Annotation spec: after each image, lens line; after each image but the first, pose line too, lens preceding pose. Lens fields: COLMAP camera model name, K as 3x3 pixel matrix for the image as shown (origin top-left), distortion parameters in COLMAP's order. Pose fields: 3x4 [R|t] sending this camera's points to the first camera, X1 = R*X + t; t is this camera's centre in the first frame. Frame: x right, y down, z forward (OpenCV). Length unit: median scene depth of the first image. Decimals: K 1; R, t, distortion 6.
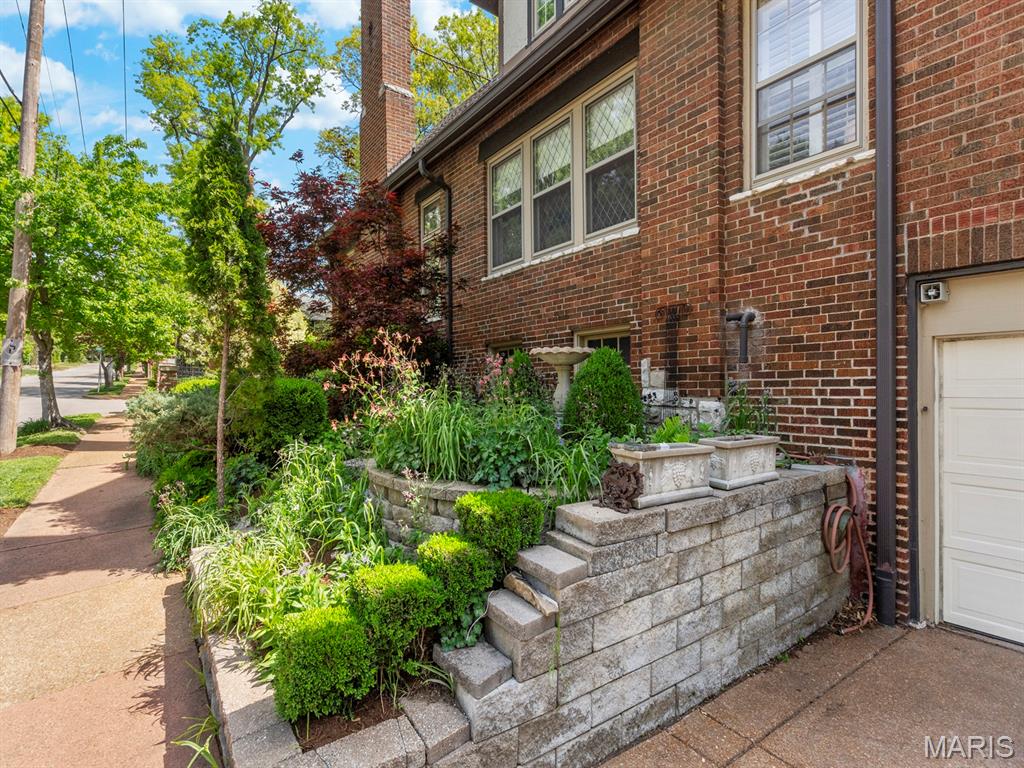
lens RADIAL K [[495.5, 0, 482.2], [0, 495.5, 387.0], [0, 0, 1]] dist [0.000571, 0.000294]
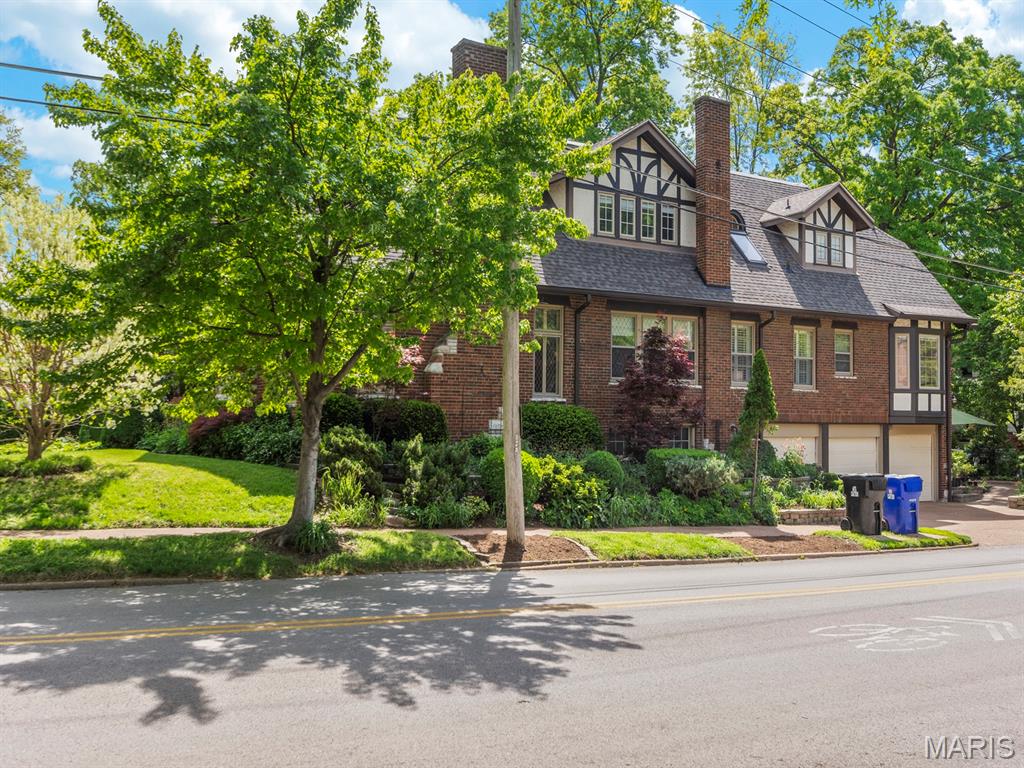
lens RADIAL K [[917.4, 0, 512.0], [0, 917.4, 384.0], [0, 0, 1]] dist [-0.009288, -0.004479]
pose [[0.087652, 0.049117, 0.994940, -5.105353], [-0.009413, 0.998780, -0.048477, -0.114071], [-0.996107, -0.005116, 0.088008, 1.804049]]
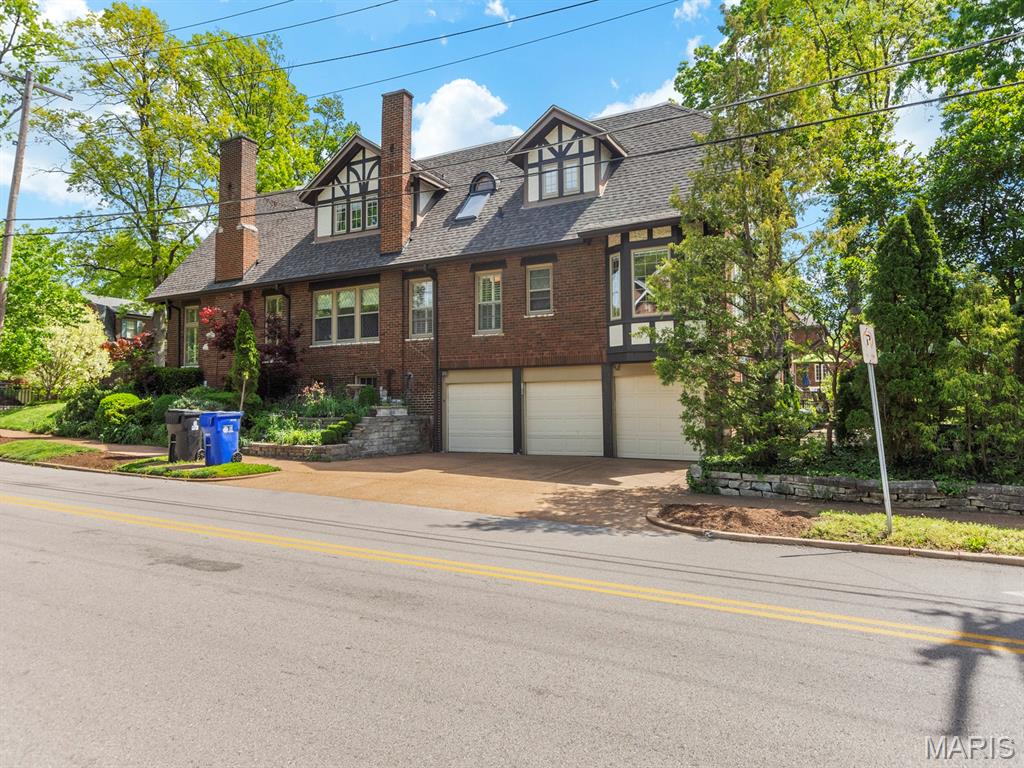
lens RADIAL K [[657.3, 0, 511.0], [0, 657.3, 352.5], [0, 0, 1]] dist [-0.003318, -0.000760]
pose [[0.886553, 0.028591, 0.461742, -0.915137], [0.006368, 0.997240, -0.073977, 0.041789], [-0.462583, 0.068525, 0.883924, -3.240105]]
